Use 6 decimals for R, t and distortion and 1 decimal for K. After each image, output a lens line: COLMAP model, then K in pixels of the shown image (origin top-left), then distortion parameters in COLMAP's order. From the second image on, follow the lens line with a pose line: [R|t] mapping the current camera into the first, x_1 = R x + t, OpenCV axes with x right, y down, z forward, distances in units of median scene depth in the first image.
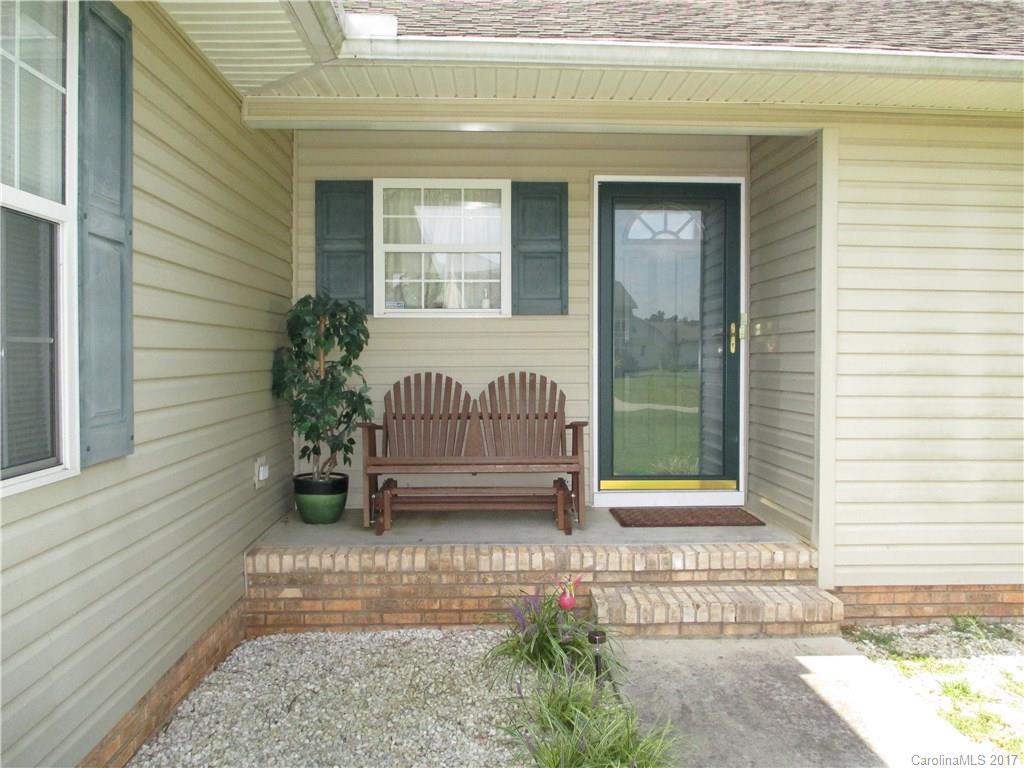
lens RADIAL K [[857.8, 0, 511.6], [0, 857.8, 380.1], [0, 0, 1]] dist [-0.012779, -0.004988]
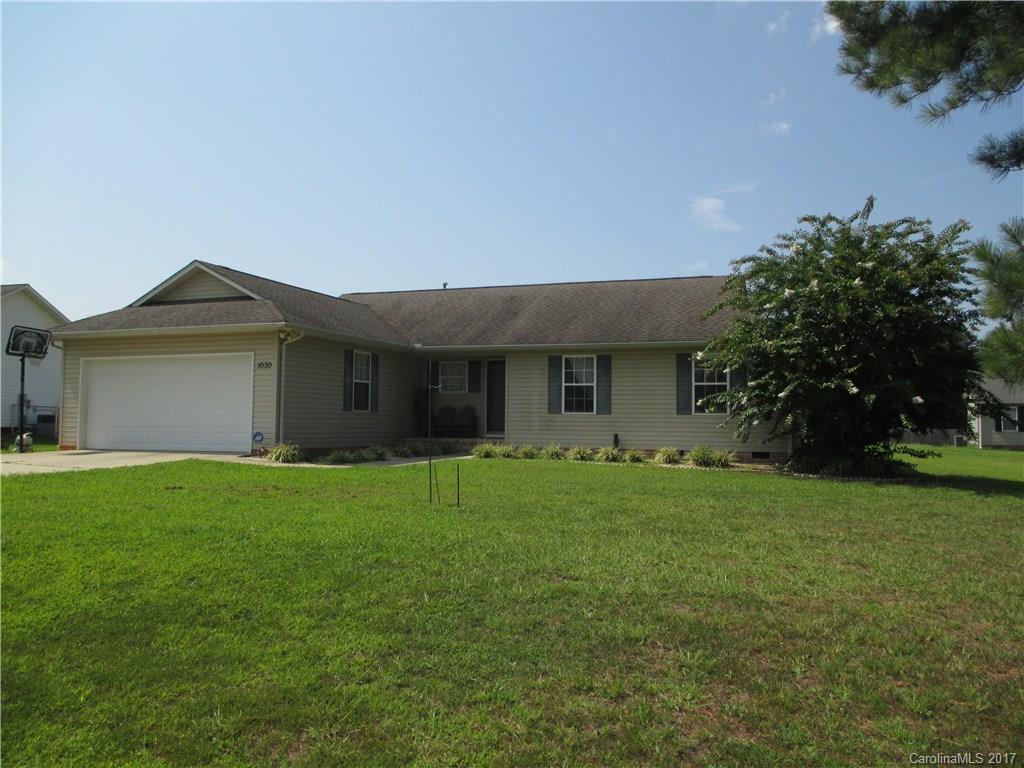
lens RADIAL K [[857.8, 0, 511.5], [0, 857.8, 384.4], [0, 0, 1]] dist [-0.012779, -0.004988]
pose [[0.928627, -0.012381, -0.370807, 1.859570], [-0.017448, 0.996880, -0.076979, 0.218807], [0.370603, 0.077955, 0.925514, -2.997919]]
